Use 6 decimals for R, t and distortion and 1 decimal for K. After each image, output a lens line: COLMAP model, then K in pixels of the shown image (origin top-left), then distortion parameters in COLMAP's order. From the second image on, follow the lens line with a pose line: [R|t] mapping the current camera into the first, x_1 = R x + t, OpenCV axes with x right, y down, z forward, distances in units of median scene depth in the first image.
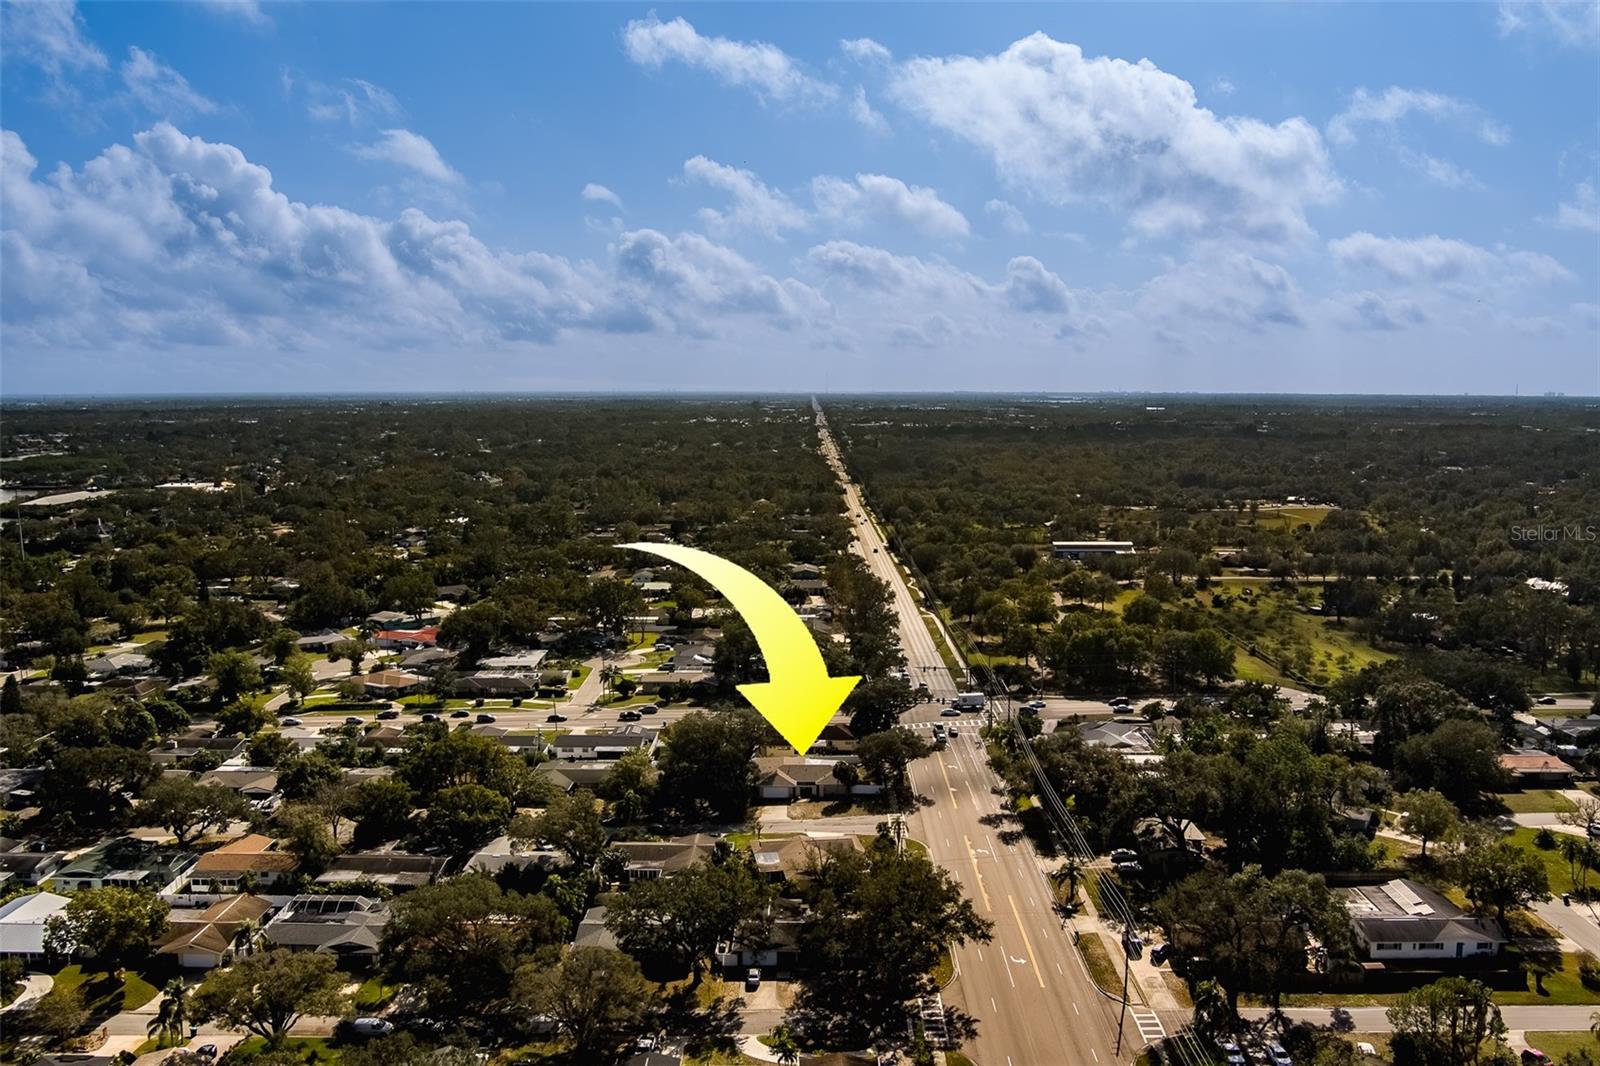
lens RADIAL K [[1308.8, 0, 800.6], [0, 1308.8, 532.9], [0, 0, 1]] dist [-0.077068, 0.040315]
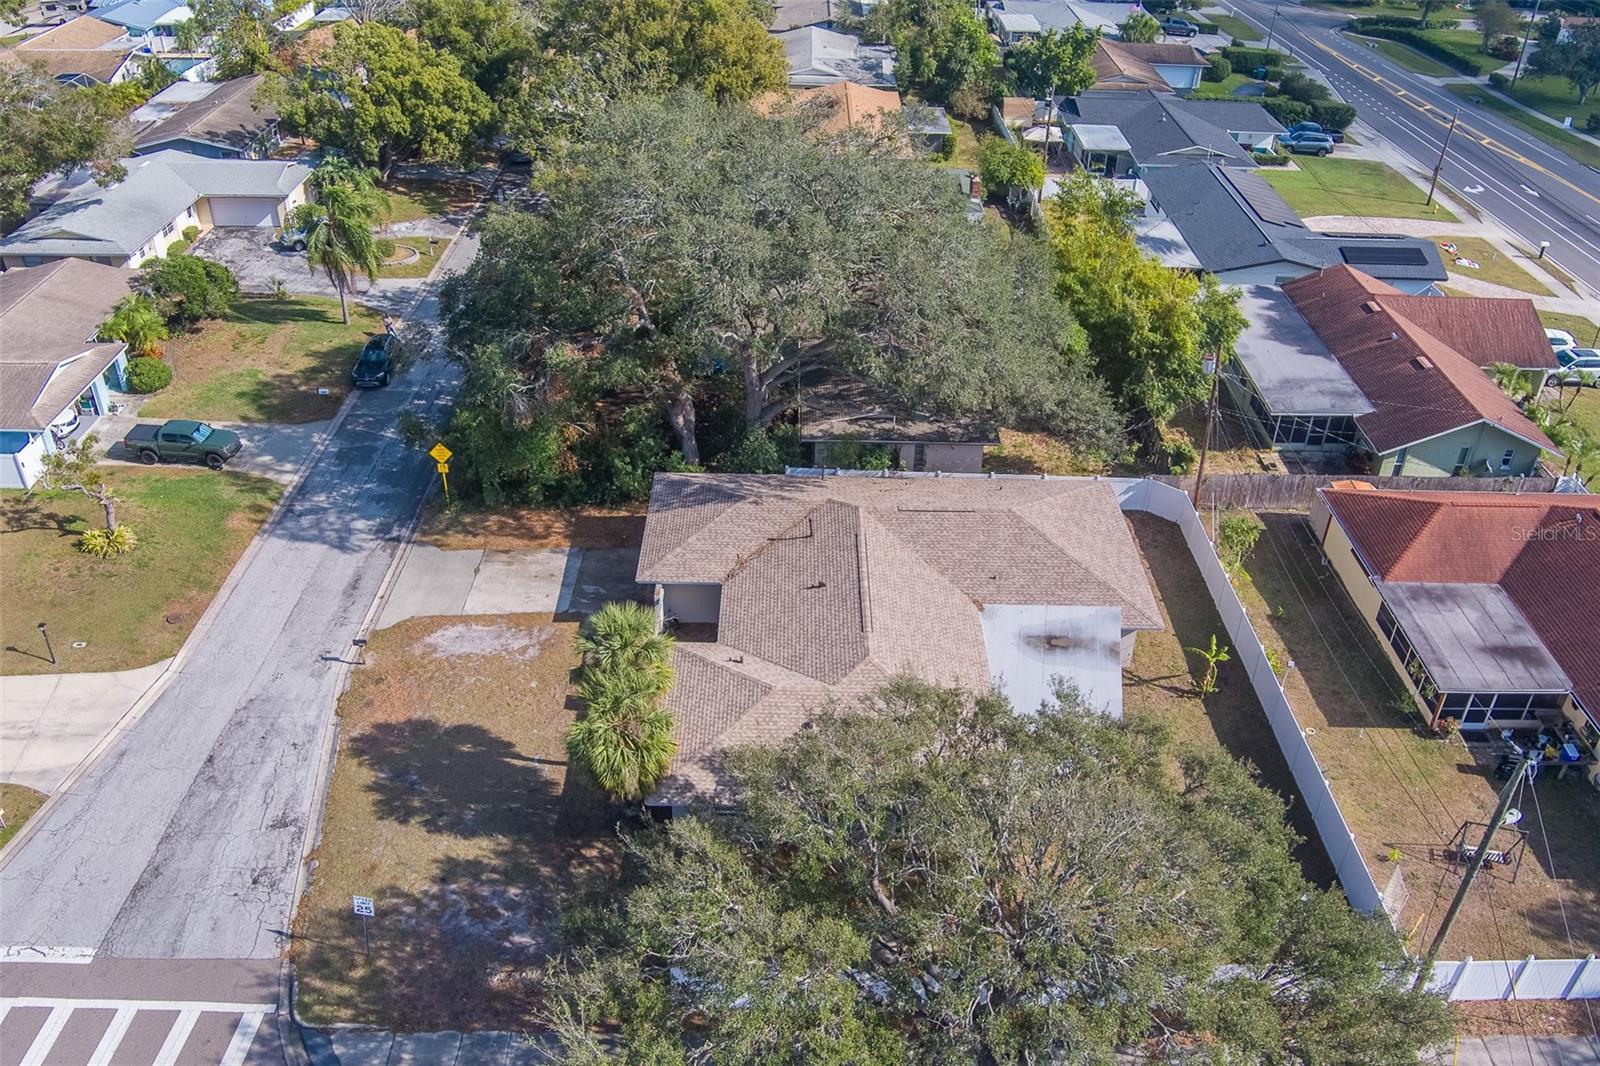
lens RADIAL K [[1308.8, 0, 798.2], [0, 1308.8, 531.6], [0, 0, 1]] dist [-0.077068, 0.040315]
pose [[0.008932, 0.551714, -0.833986, 0.118836], [-0.129584, 0.827625, 0.546118, 0.059286], [0.991528, 0.103193, 0.078886, 0.768563]]
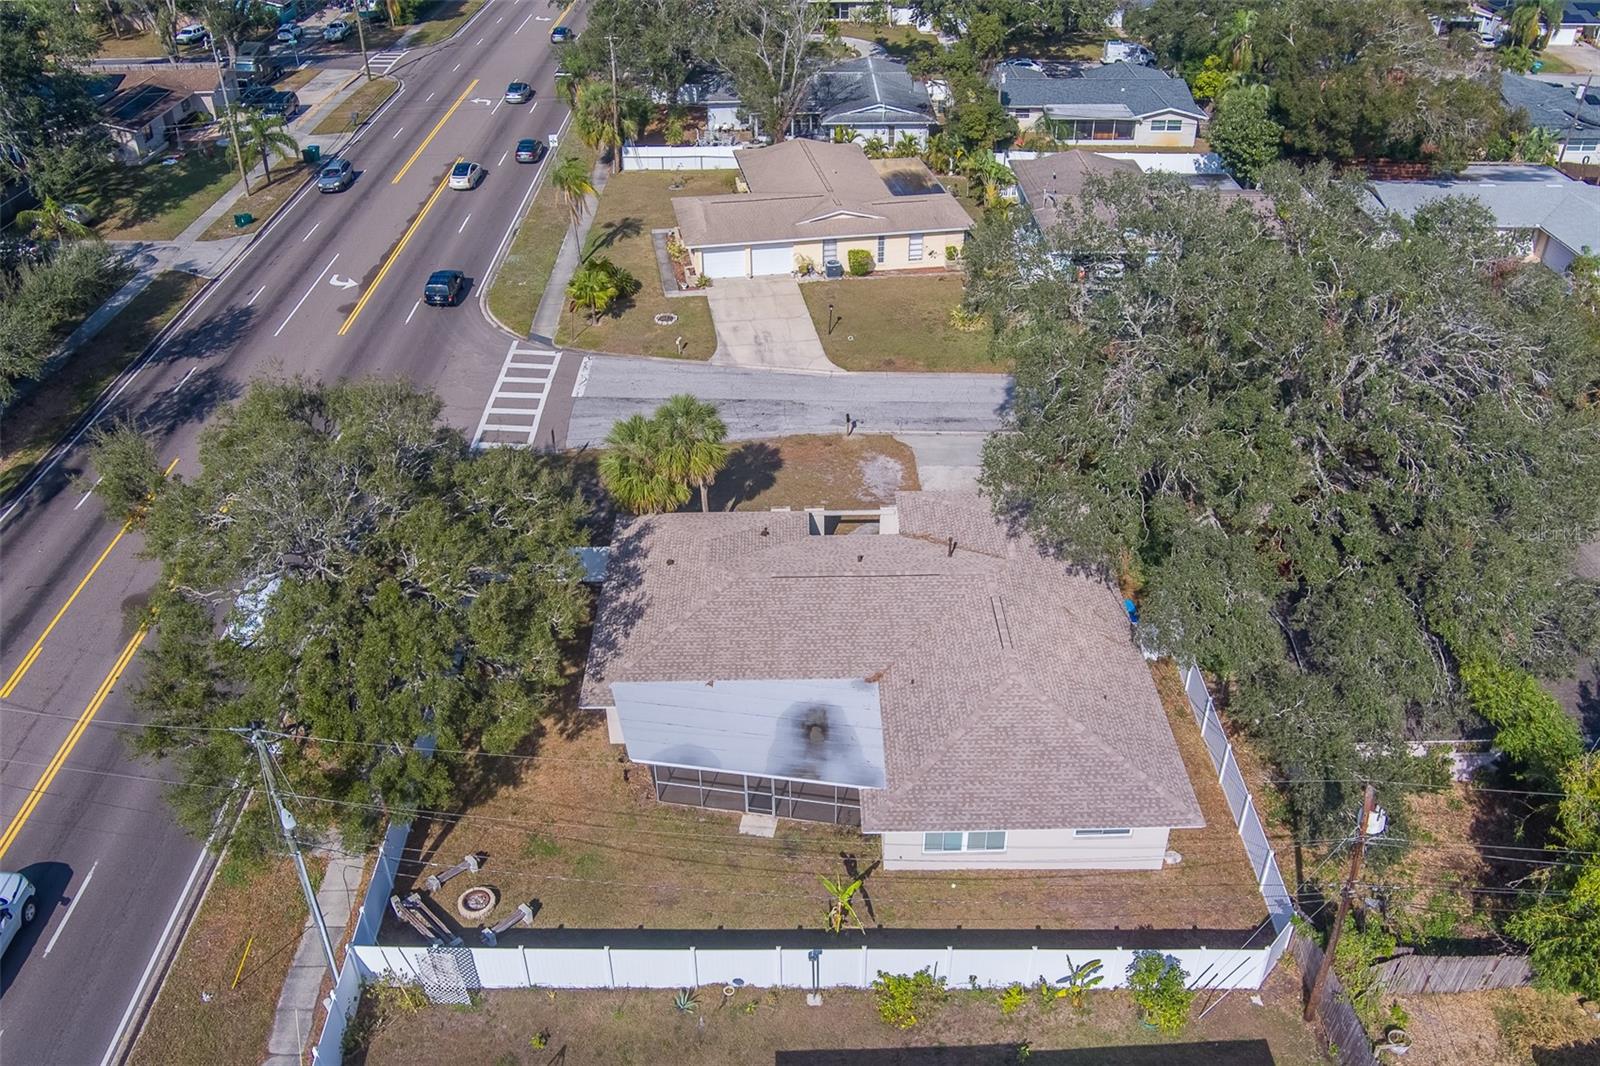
lens RADIAL K [[1308.8, 0, 800.8], [0, 1308.8, 542.0], [0, 0, 1]] dist [-0.077068, 0.040315]
pose [[-0.999696, 0.020012, -0.014404, 0.012099], [0.006113, 0.767124, 0.641470, 0.045326], [0.023887, 0.641187, -0.767013, 0.894568]]
